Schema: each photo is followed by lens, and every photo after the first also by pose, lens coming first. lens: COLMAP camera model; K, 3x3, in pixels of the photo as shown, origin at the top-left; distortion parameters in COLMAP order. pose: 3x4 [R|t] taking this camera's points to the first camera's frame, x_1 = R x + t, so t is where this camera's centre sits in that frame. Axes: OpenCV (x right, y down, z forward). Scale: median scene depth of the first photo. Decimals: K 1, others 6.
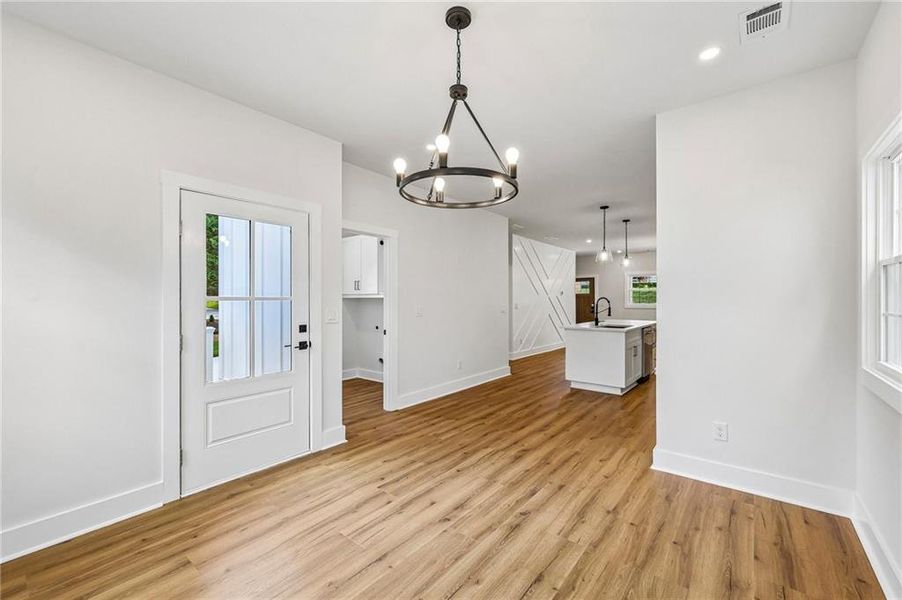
lens RADIAL K [[395.2, 0, 456.3], [0, 395.2, 298.6], [0, 0, 1]] dist [0.000763, -0.000133]
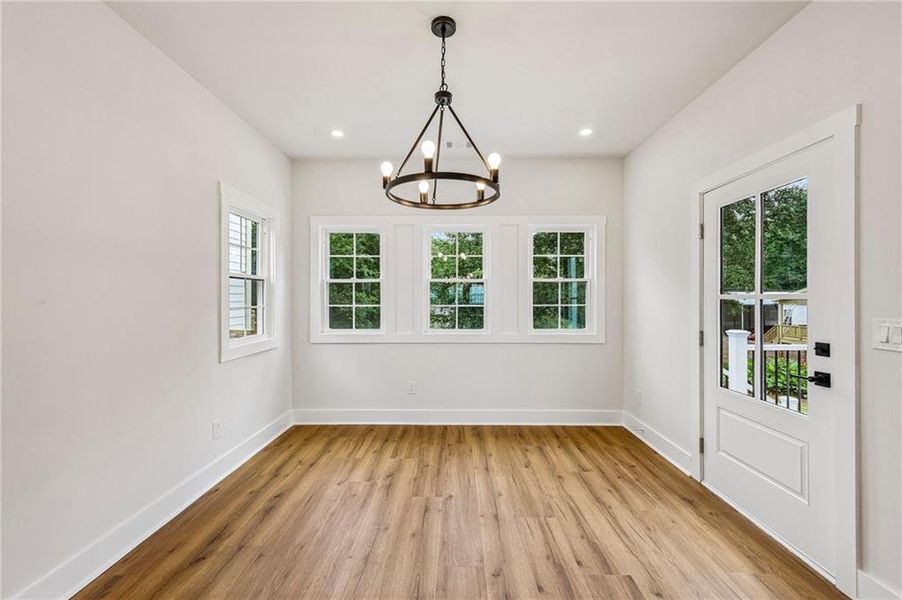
lens RADIAL K [[395.2, 0, 456.3], [0, 395.2, 298.6], [0, 0, 1]] dist [0.000763, -0.000133]
pose [[-0.803896, 0.002468, -0.594765, 0.519787], [0.002795, 0.999996, 0.000371, 0.002387], [0.594763, -0.001364, -0.803900, 1.611814]]
